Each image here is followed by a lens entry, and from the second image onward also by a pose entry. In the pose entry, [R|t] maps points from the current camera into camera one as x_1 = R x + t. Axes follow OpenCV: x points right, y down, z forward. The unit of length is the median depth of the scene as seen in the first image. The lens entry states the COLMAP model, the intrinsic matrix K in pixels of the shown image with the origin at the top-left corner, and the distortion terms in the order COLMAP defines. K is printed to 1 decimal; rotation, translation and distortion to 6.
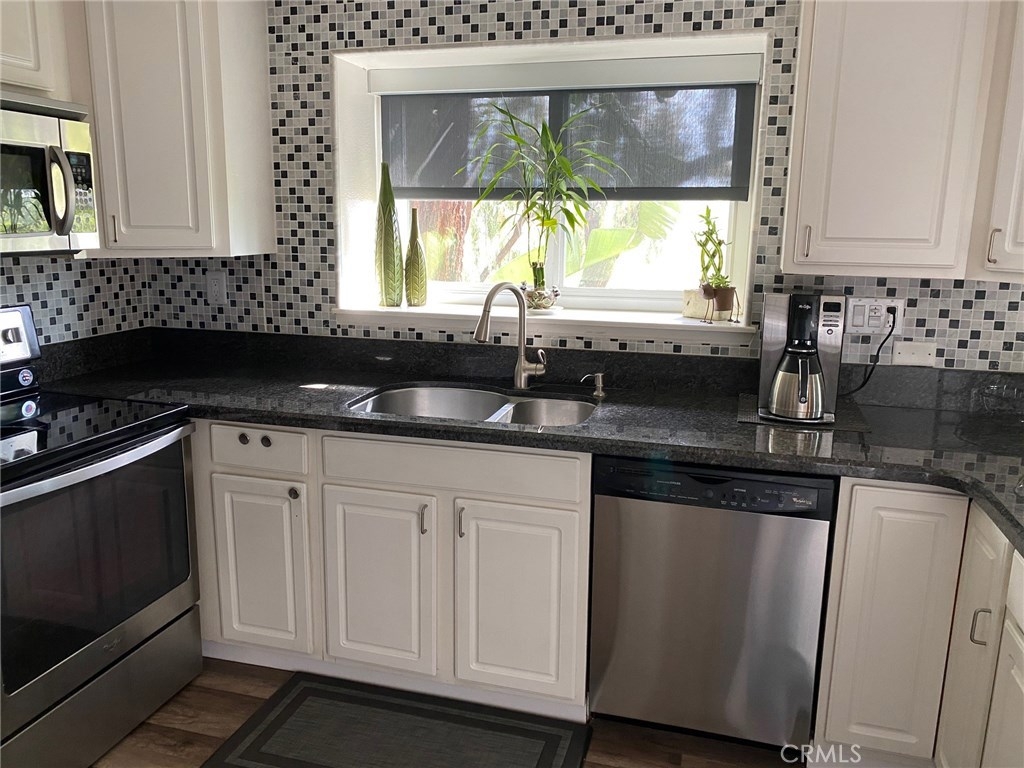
lens RADIAL K [[768.9, 0, 513.9], [0, 768.9, 378.6], [0, 0, 1]] dist [0.058497, -0.106090]
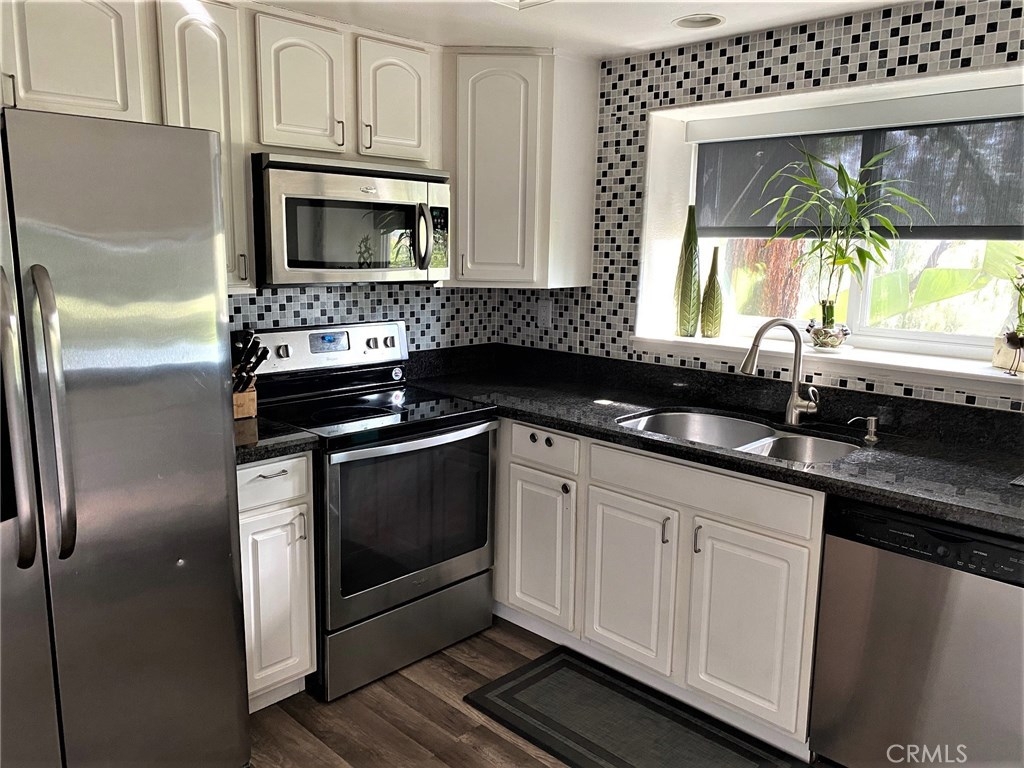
lens RADIAL K [[766.6, 0, 515.6], [0, 766.6, 384.2], [0, 0, 1]] dist [0.111563, -0.210859]
pose [[0.877825, 0.086620, -0.471084, 0.165264], [-0.100333, 0.994946, -0.004017, 0.000953], [0.468355, 0.050791, 0.882079, -0.072653]]
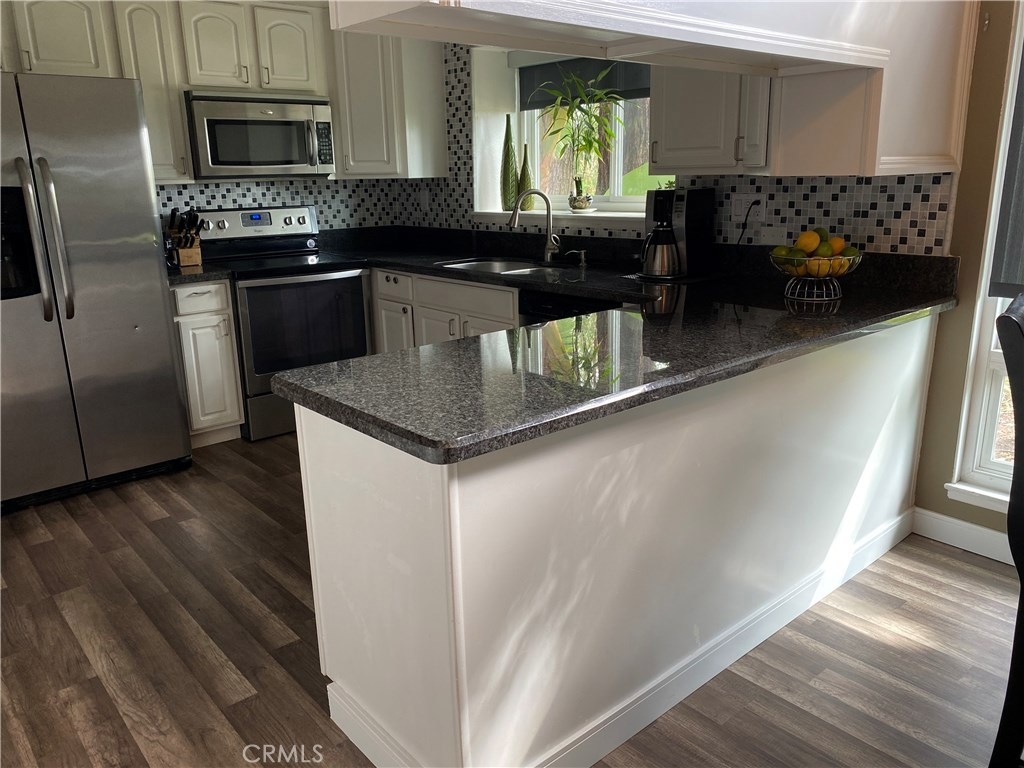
lens RADIAL K [[768.9, 0, 513.9], [0, 768.9, 378.6], [0, 0, 1]] dist [0.058497, -0.106090]
pose [[0.834239, 0.113690, -0.539555, 0.788651], [-0.079310, 0.993079, 0.086626, 0.114497], [0.545669, -0.029474, 0.837482, -0.309894]]
